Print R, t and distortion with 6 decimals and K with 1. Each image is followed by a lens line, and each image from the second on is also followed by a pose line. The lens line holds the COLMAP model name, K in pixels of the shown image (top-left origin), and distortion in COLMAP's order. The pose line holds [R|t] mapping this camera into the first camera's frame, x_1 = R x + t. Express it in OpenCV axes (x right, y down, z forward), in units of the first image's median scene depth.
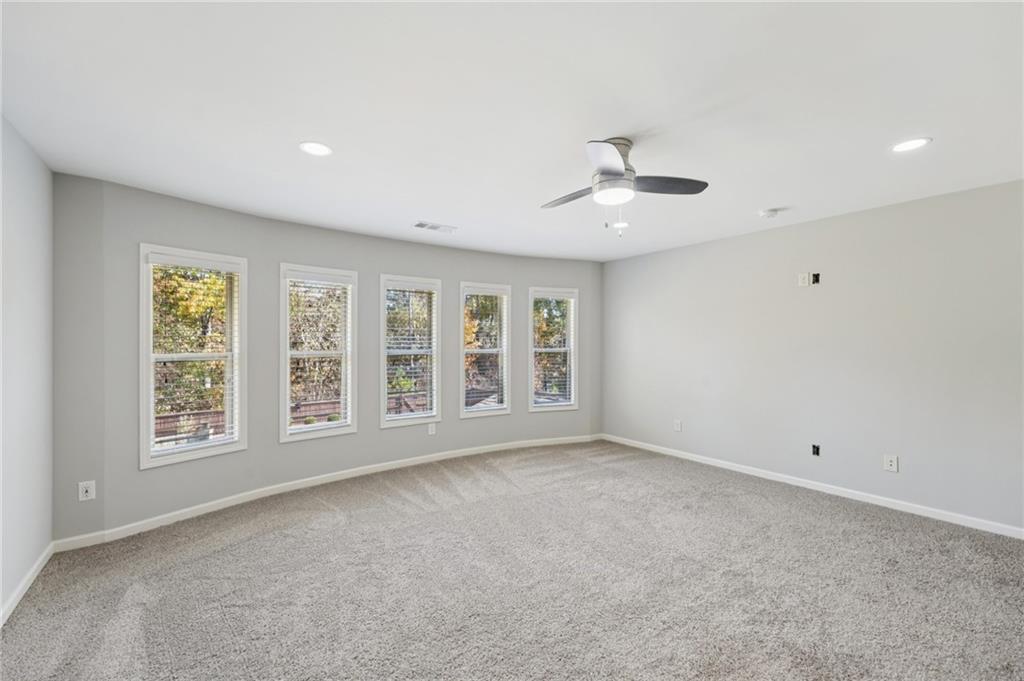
lens RADIAL K [[416.4, 0, 510.1], [0, 416.4, 336.4], [0, 0, 1]] dist [0.000481, -0.001243]
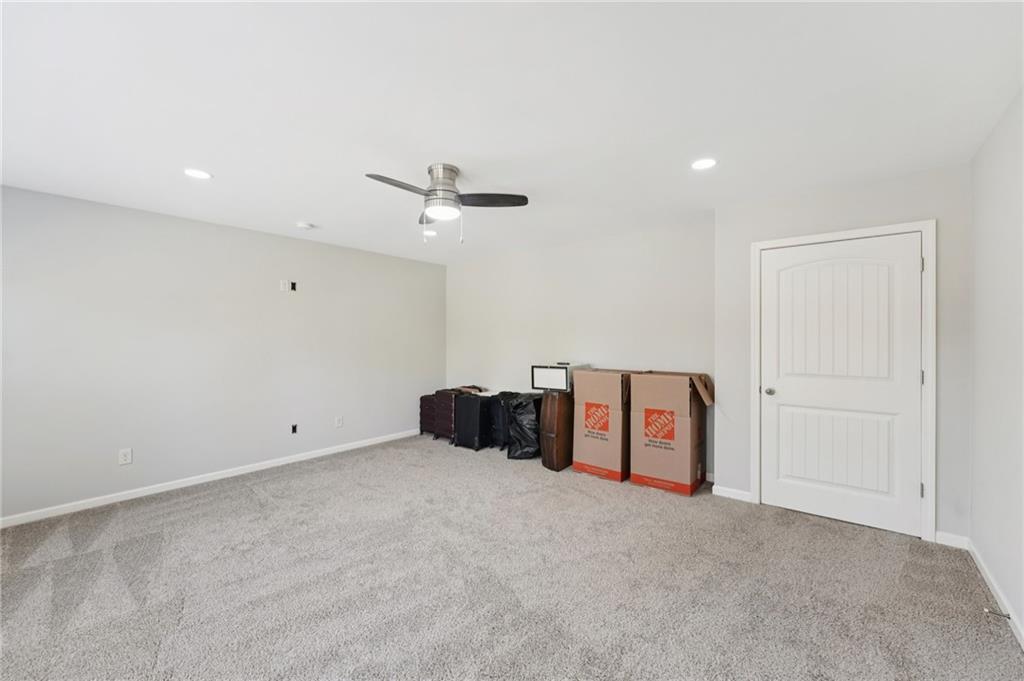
lens RADIAL K [[416.4, 0, 503.4], [0, 416.4, 341.3], [0, 0, 1]] dist [0.000481, -0.001243]
pose [[-0.225870, -0.006758, 0.974134, -0.562042], [-0.004138, 0.999974, 0.005978, 0.009825], [-0.974149, -0.002680, -0.225892, 0.670510]]
